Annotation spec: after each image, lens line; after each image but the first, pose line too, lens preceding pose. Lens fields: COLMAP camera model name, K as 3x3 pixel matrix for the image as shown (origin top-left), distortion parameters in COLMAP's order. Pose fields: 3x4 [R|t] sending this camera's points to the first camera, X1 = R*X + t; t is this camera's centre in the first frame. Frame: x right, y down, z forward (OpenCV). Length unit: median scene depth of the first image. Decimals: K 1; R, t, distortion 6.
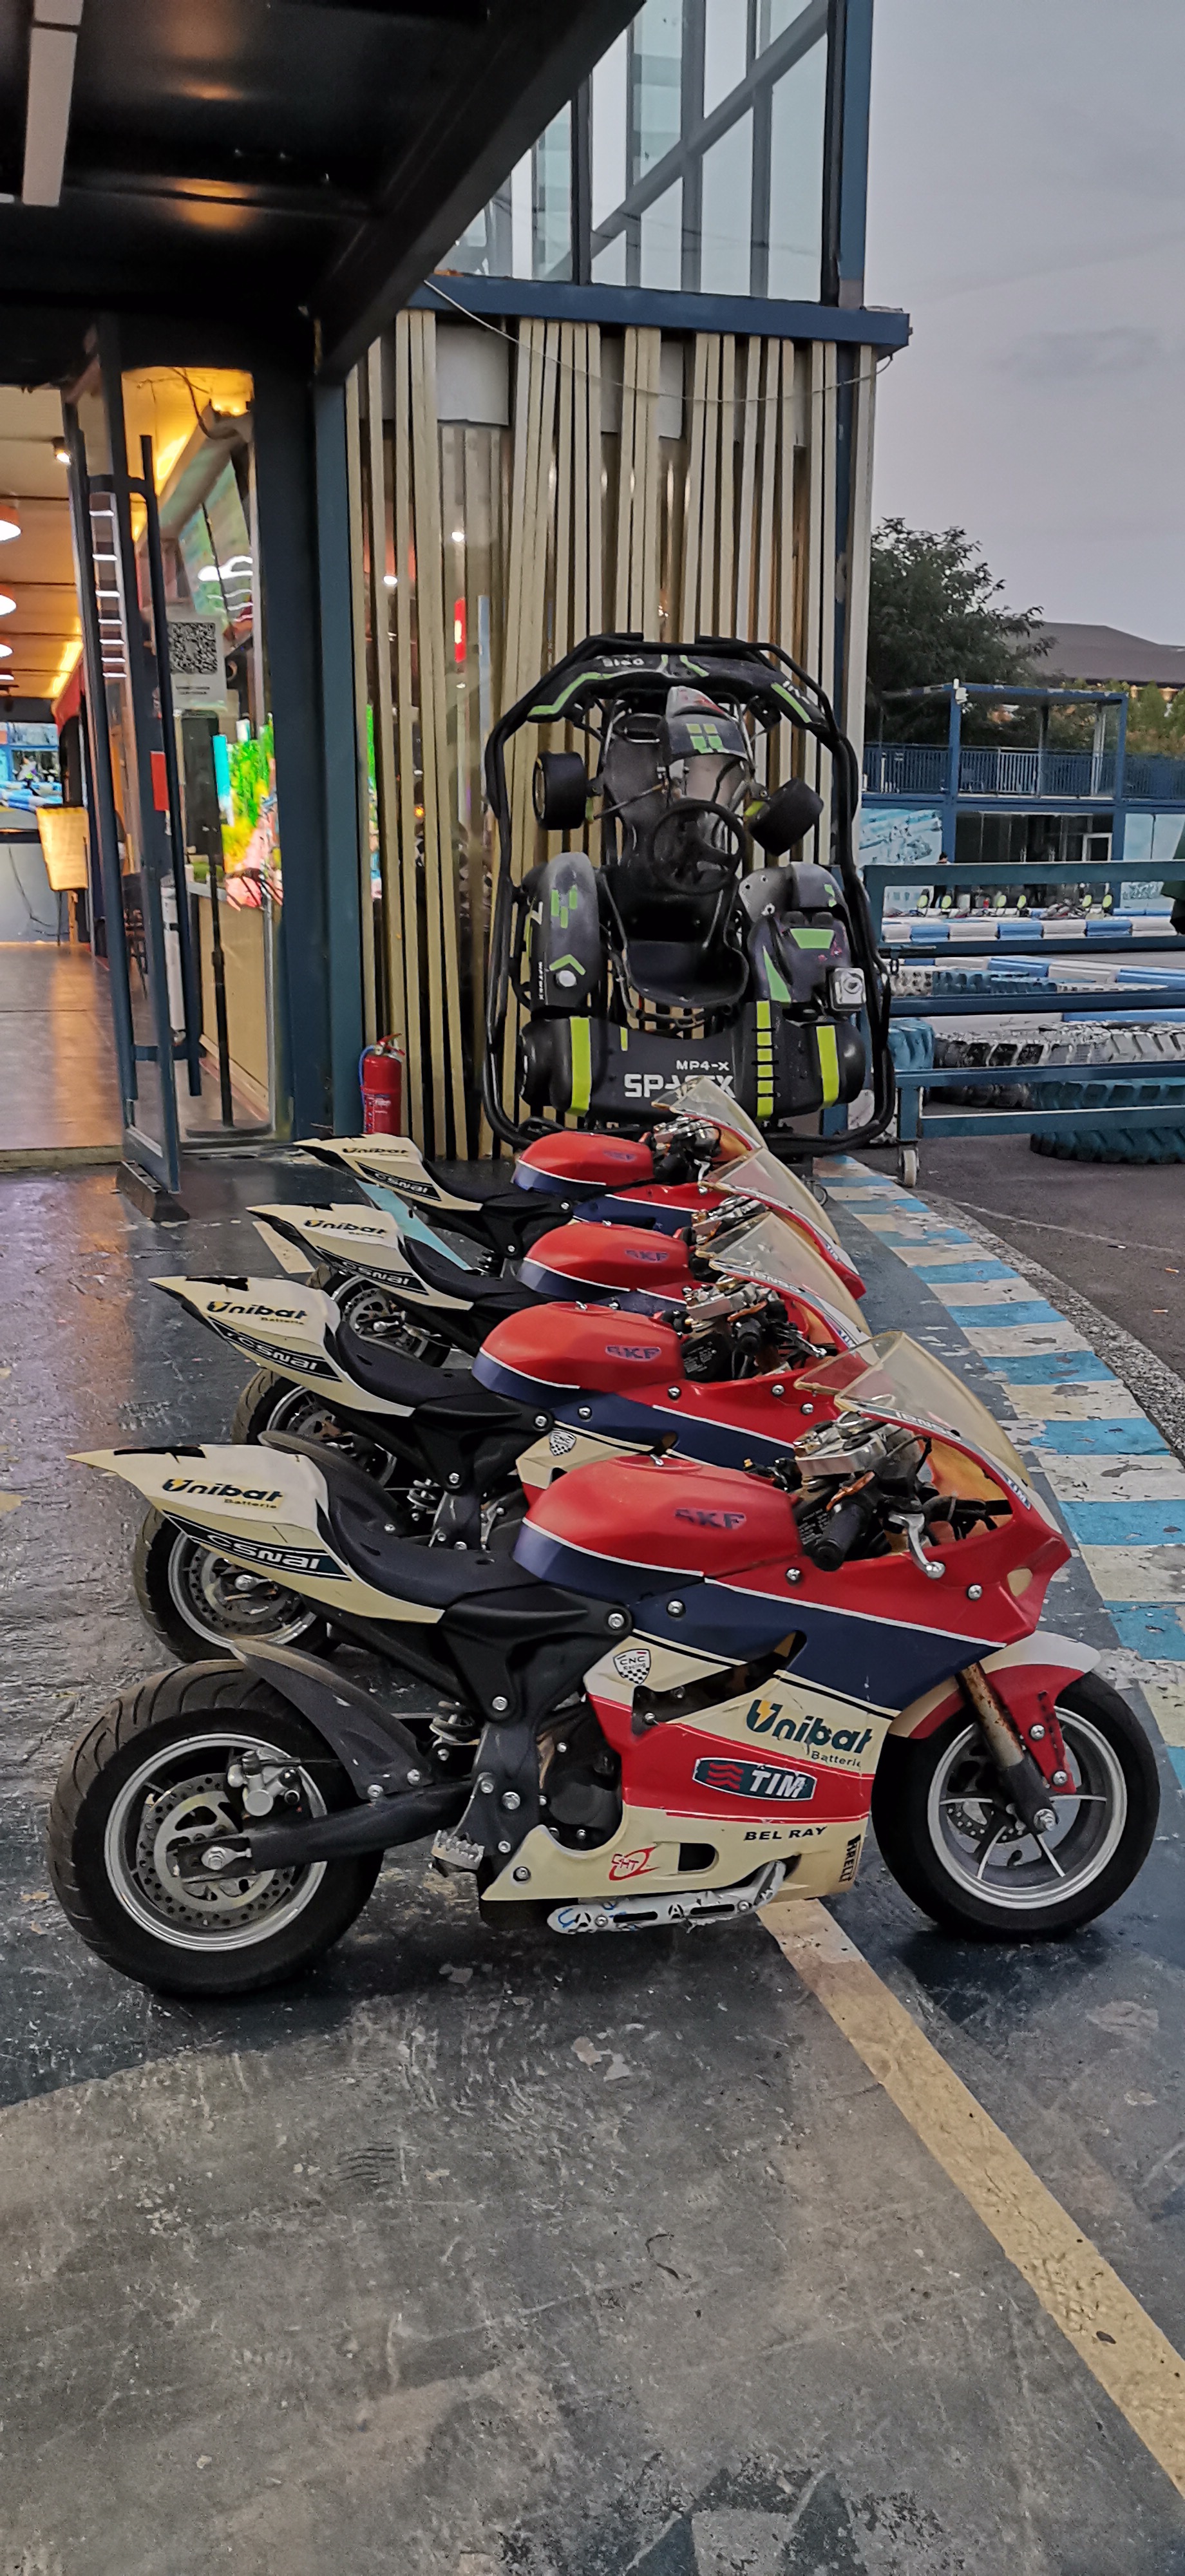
lens RADIAL K [[1922.2, 0, 592.5], [0, 1922.2, 1288.0], [0, 0, 1]] dist [0.029115, -0.001962]
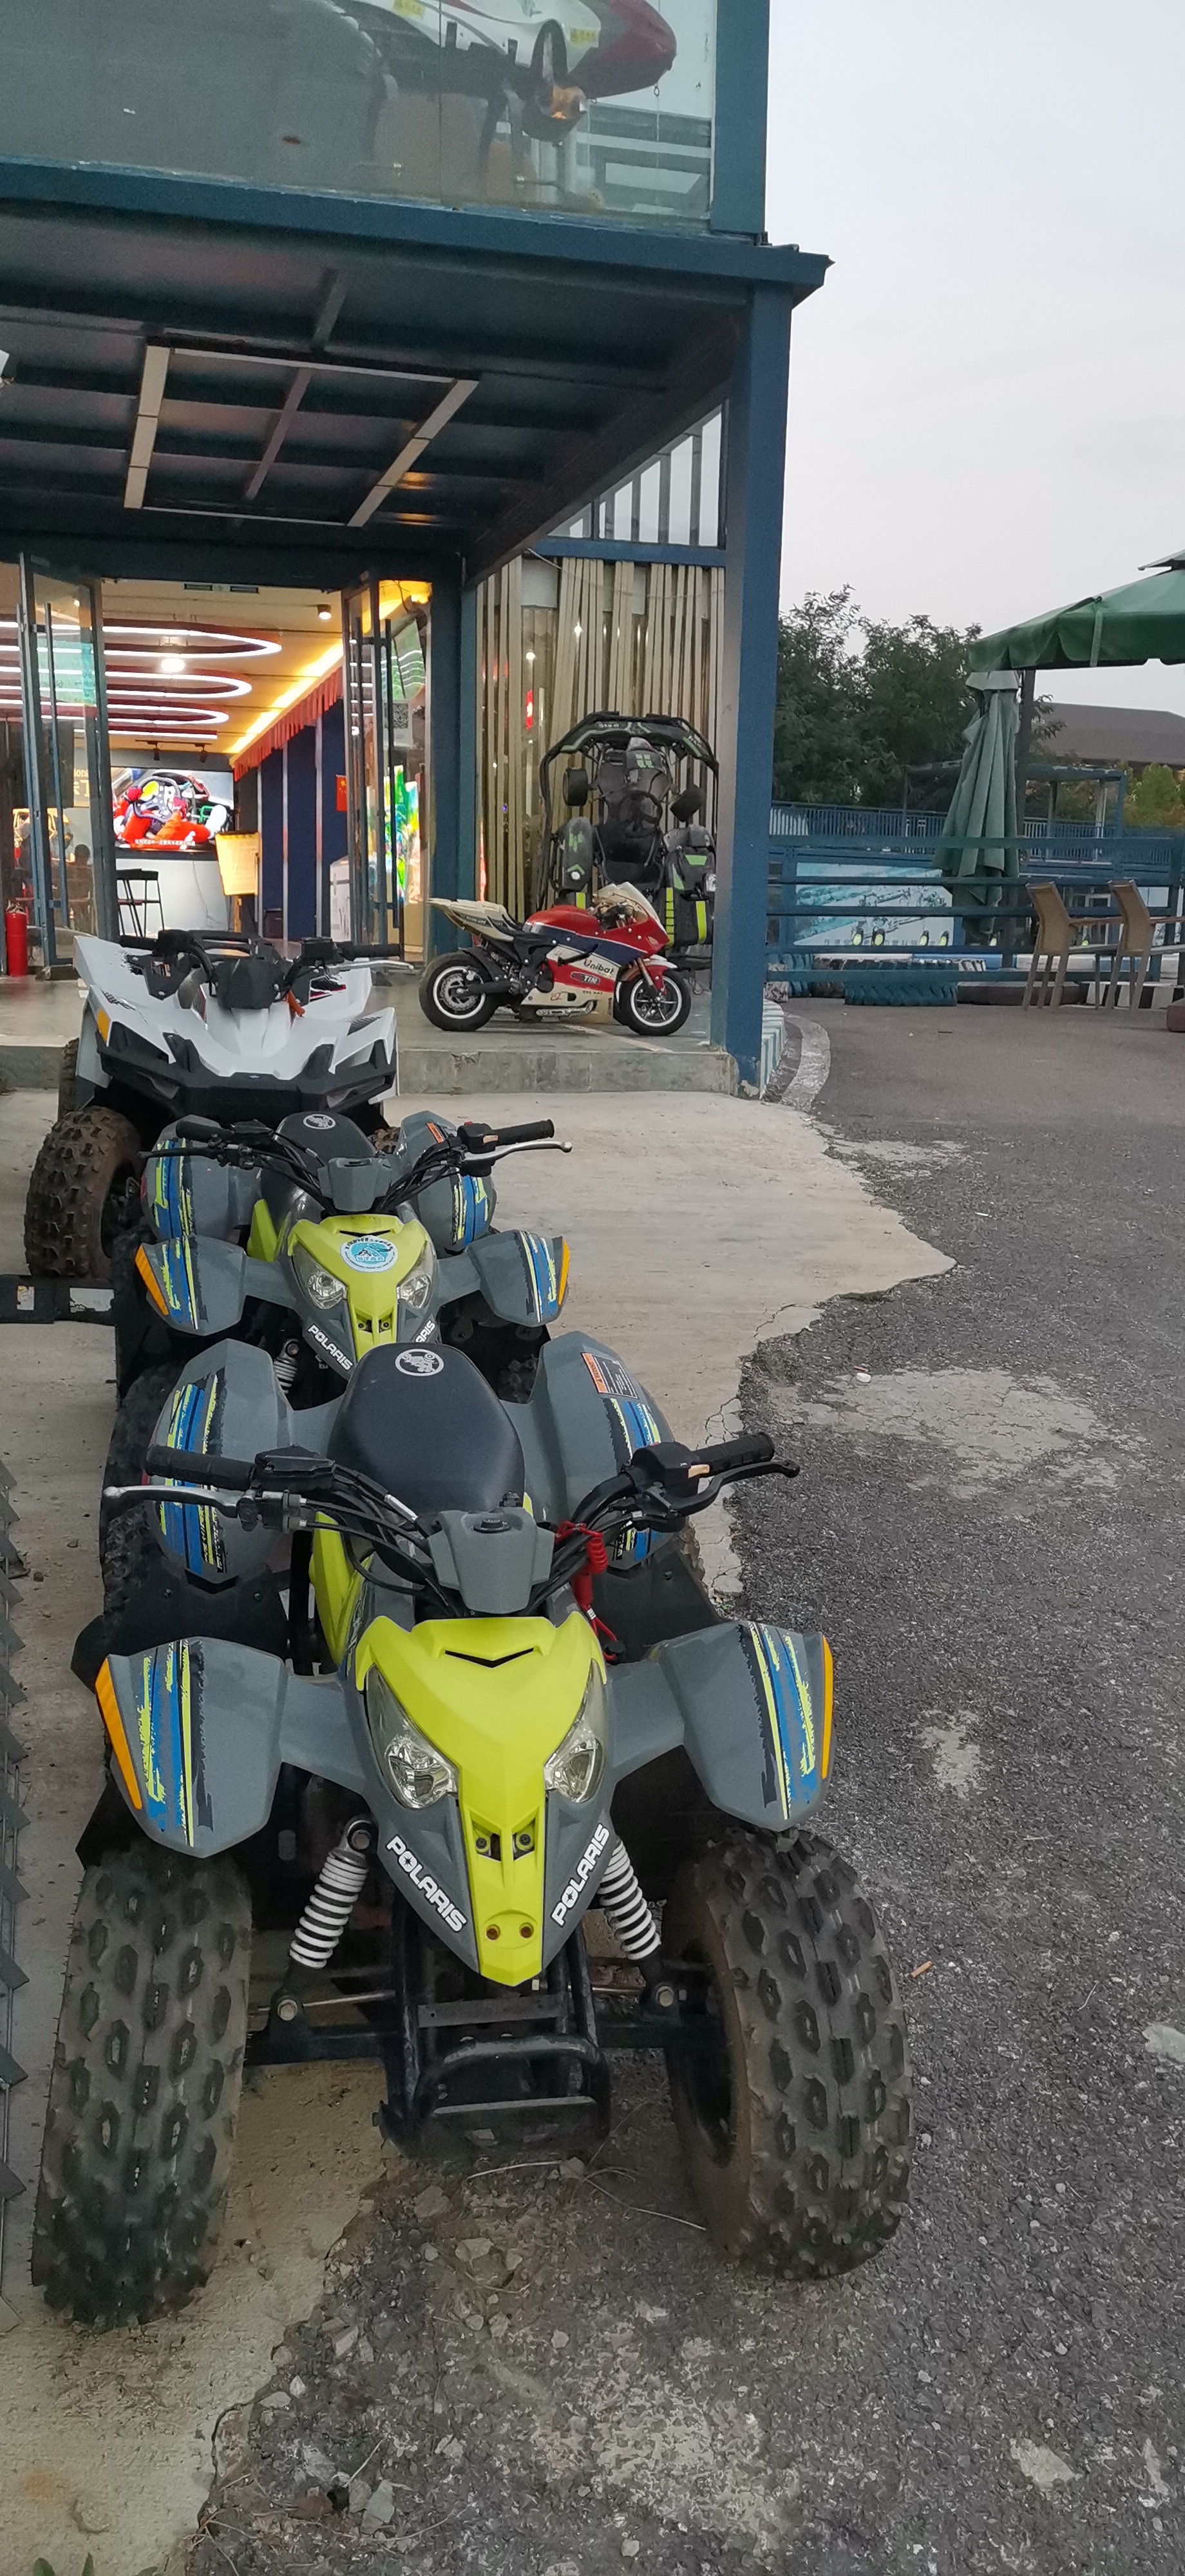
lens RADIAL K [[1922.2, 0, 592.5], [0, 1922.2, 1288.0], [0, 0, 1]] dist [0.029115, -0.001962]
pose [[0.999160, 0.025338, -0.032196, 0.079576], [-0.026486, 0.999010, -0.035741, 0.342144], [0.031259, 0.036564, 0.998842, -1.011203]]
